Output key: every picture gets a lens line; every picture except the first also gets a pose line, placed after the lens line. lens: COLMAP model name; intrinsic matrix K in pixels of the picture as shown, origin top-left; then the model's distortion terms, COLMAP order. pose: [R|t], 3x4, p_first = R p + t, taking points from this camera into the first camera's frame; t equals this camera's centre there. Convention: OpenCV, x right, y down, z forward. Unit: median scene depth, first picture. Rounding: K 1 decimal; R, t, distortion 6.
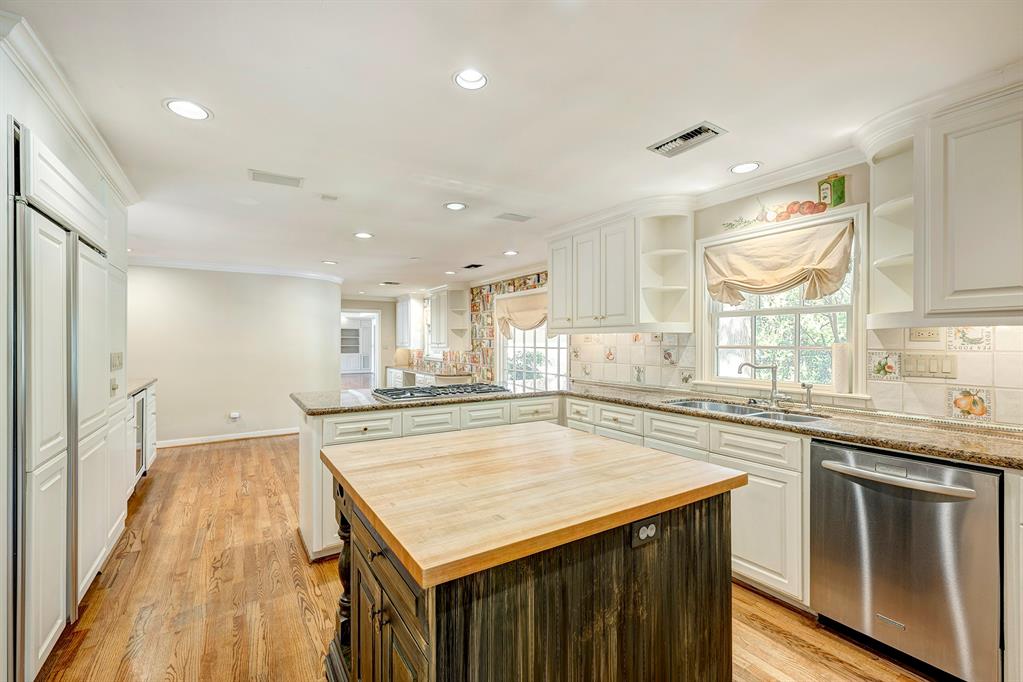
lens RADIAL K [[426.9, 0, 504.7], [0, 426.9, 338.7], [0, 0, 1]] dist [0.000738, -0.000026]
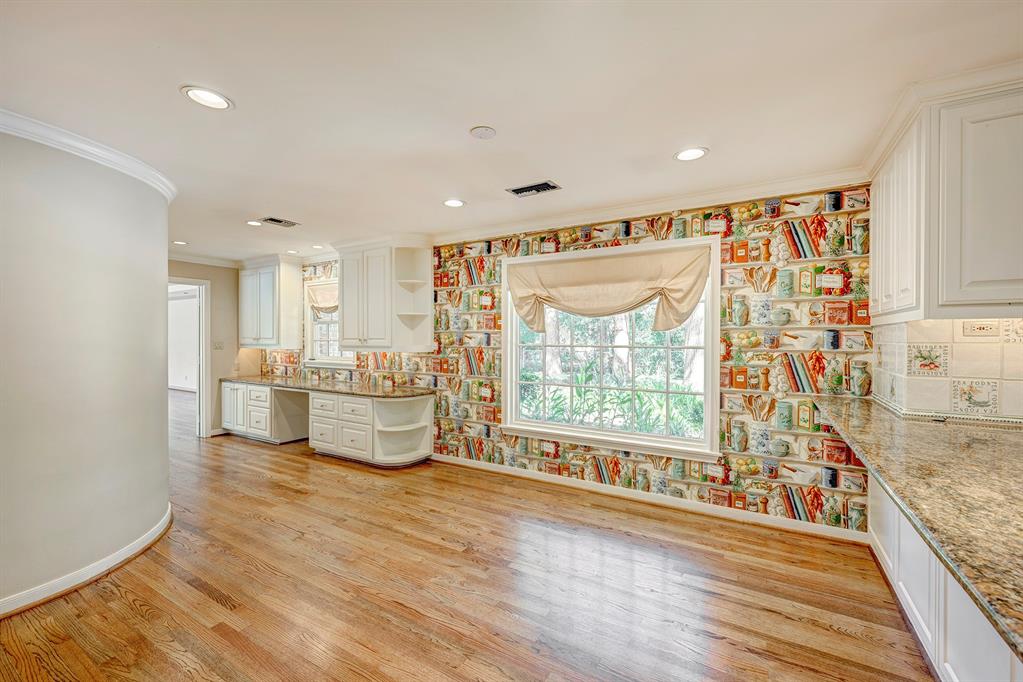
lens RADIAL K [[426.9, 0, 511.3], [0, 426.9, 344.6], [0, 0, 1]] dist [0.000738, -0.000026]
pose [[0.893929, -0.007265, 0.448151, -0.272758], [-0.003975, 0.999701, 0.024134, 0.003459], [-0.448192, -0.023355, 0.893632, 0.455052]]
